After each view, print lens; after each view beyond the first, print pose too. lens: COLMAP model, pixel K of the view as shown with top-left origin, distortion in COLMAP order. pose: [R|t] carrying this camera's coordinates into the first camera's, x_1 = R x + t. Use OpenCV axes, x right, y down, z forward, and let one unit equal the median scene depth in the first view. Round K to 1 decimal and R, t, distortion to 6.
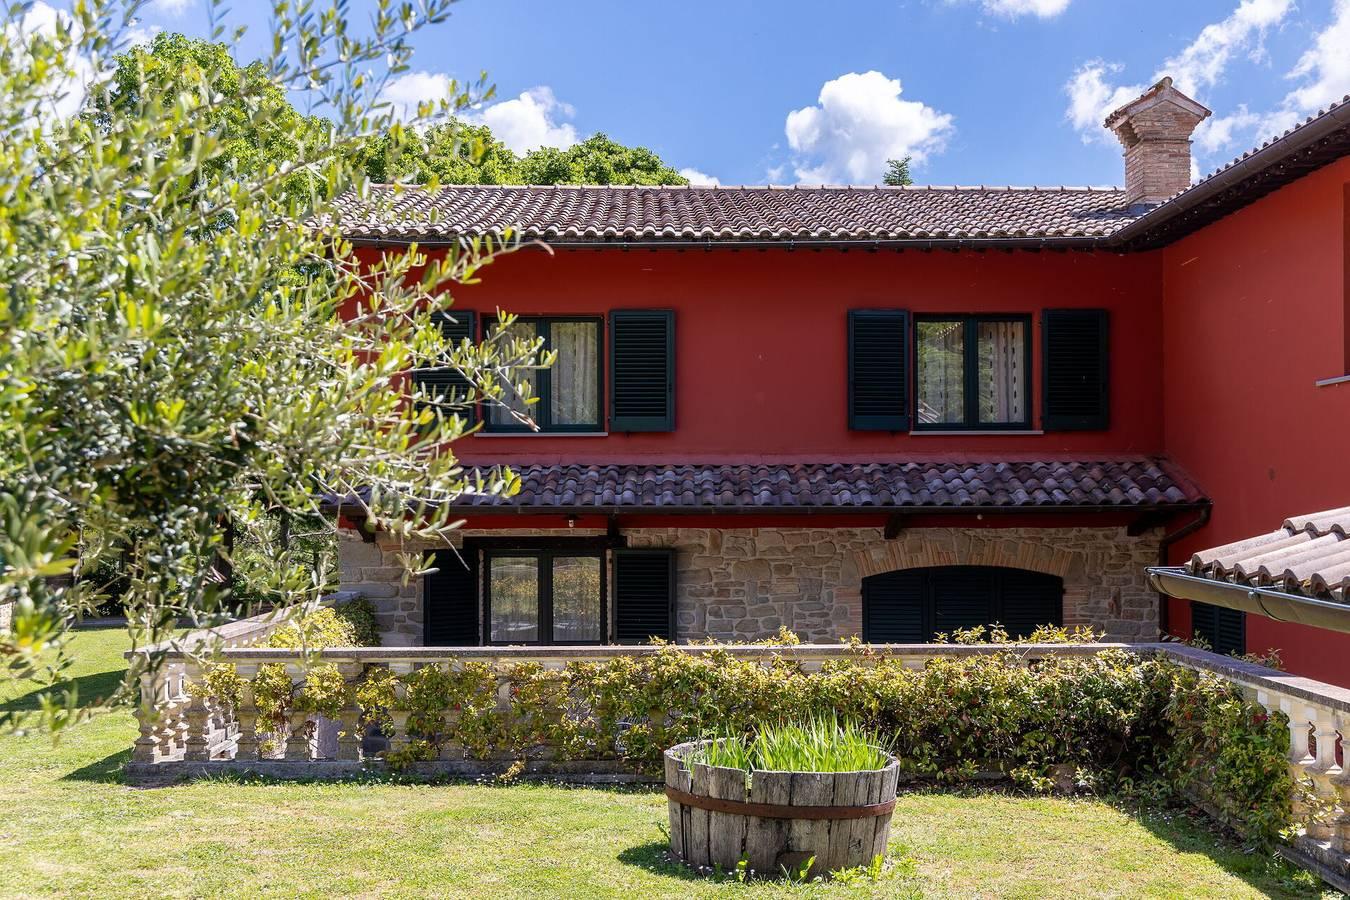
lens RADIAL K [[1462.9, 0, 678.2], [0, 1462.9, 476.5], [0, 0, 1]] dist [0.002114, -0.037875]
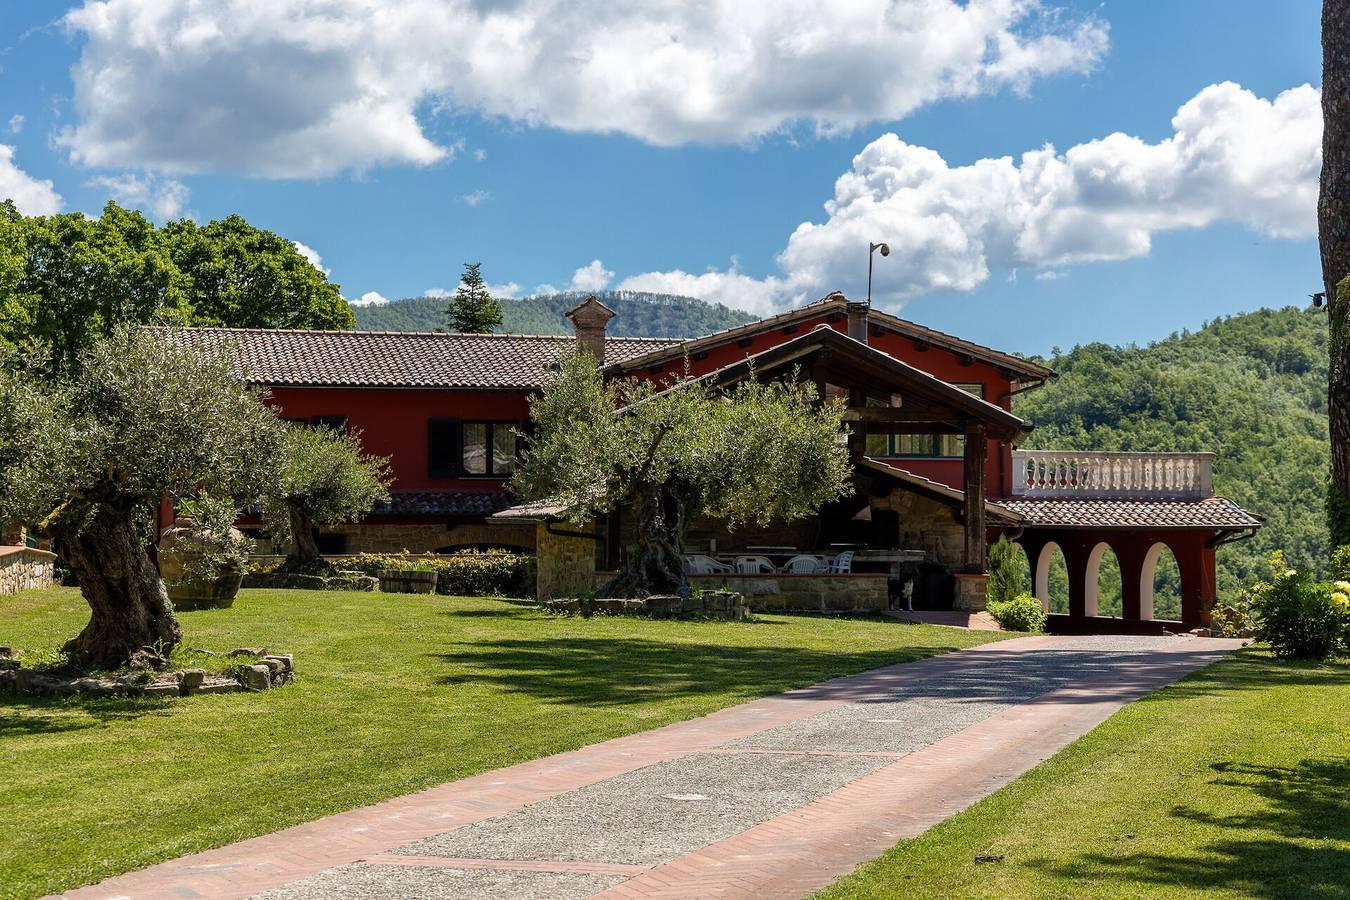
lens RADIAL K [[2850.9, 0, 675.0], [0, 2850.9, 450.0], [0, 0, 1]] dist [0.022974, 0.534511]
pose [[0.981199, 0.009486, 0.192767, -0.312954], [-0.005943, 0.999803, -0.018948, 0.004430], [-0.192909, 0.017446, 0.981062, -2.957458]]
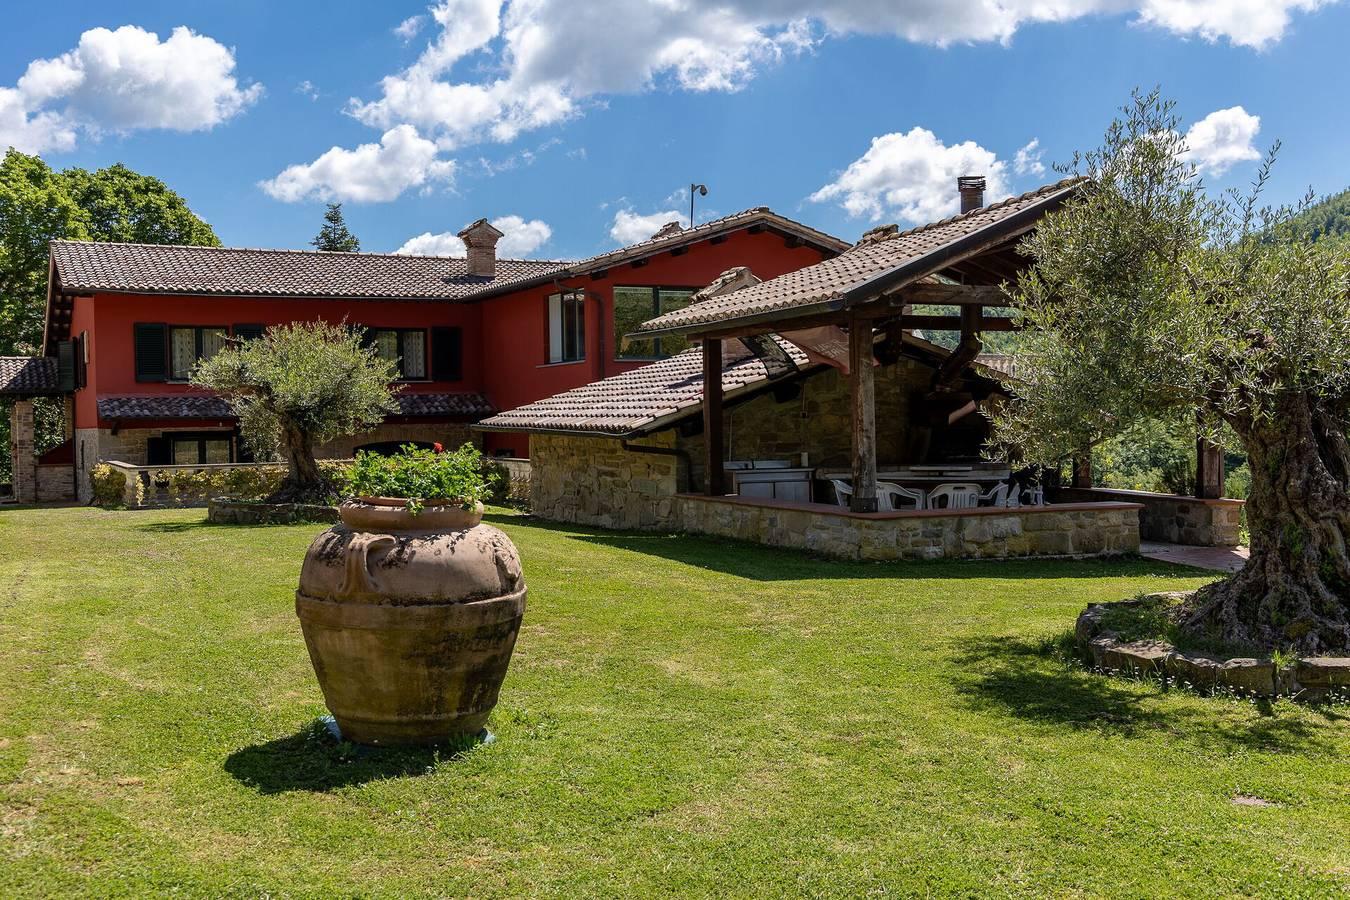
lens RADIAL K [[1462.9, 0, 678.2], [0, 1462.9, 476.5], [0, 0, 1]] dist [0.002114, -0.037875]
pose [[0.907262, -0.028179, 0.419621, -0.358041], [0.003589, 0.998235, 0.059274, -0.016196], [-0.420551, -0.052271, 0.905762, -1.210308]]
